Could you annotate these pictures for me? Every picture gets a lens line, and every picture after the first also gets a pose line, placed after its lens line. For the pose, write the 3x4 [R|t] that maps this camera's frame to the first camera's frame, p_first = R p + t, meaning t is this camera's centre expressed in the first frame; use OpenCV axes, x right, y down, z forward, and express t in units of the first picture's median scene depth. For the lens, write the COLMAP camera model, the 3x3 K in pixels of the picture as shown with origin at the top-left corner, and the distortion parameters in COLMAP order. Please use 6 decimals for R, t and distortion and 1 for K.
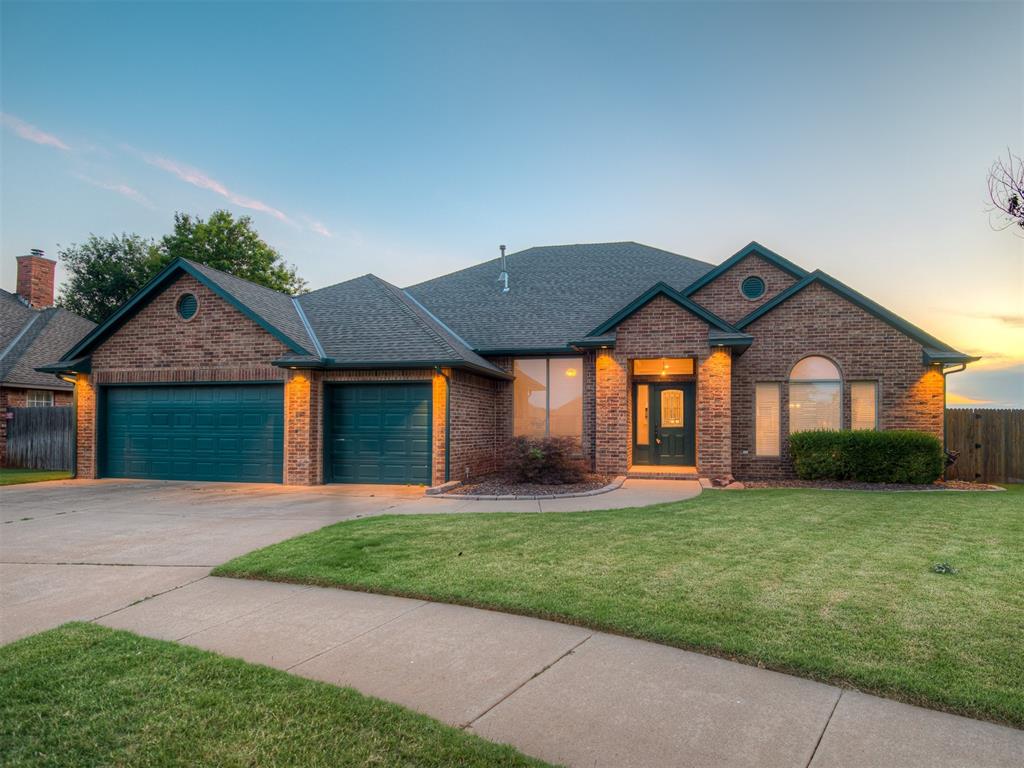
lens RADIAL K [[473.2, 0, 584.0], [0, 473.2, 421.7], [0, 0, 1]] dist [-0.001678, -0.000352]
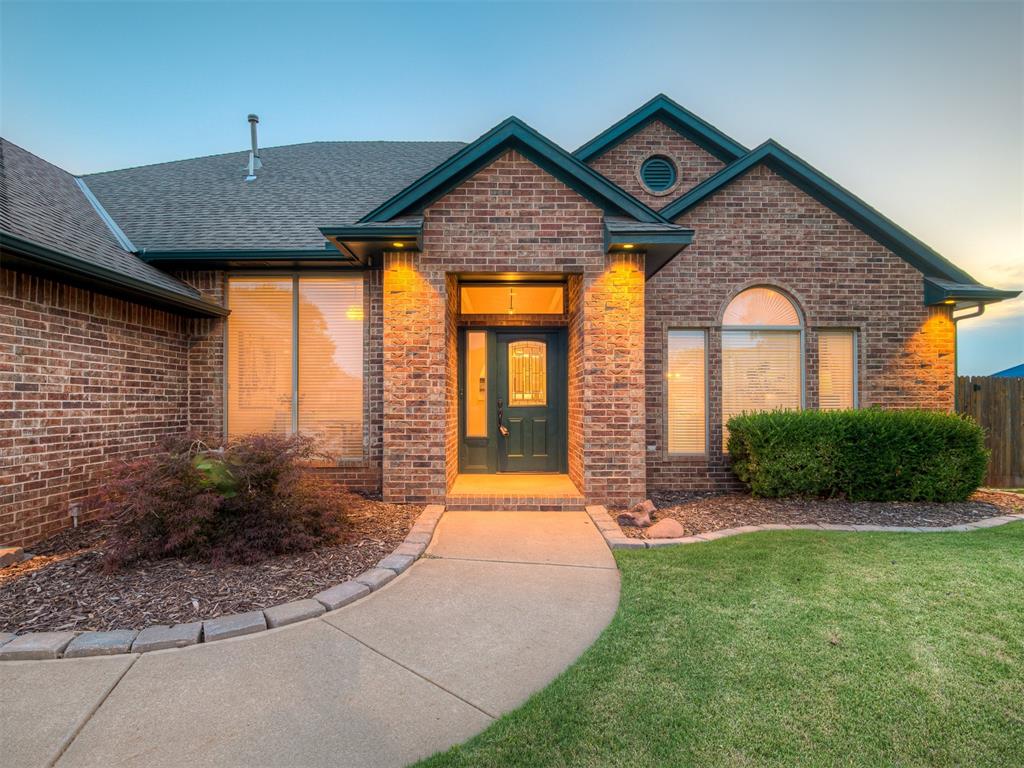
lens RADIAL K [[521.8, 0, 517.6], [0, 521.8, 397.1], [0, 0, 1]] dist [-0.029208, -0.000065]
pose [[0.979590, -0.002362, 0.200994, 0.054037], [0.002309, 0.999997, 0.000499, 0.000268], [-0.200994, -0.000024, 0.979592, 0.438817]]
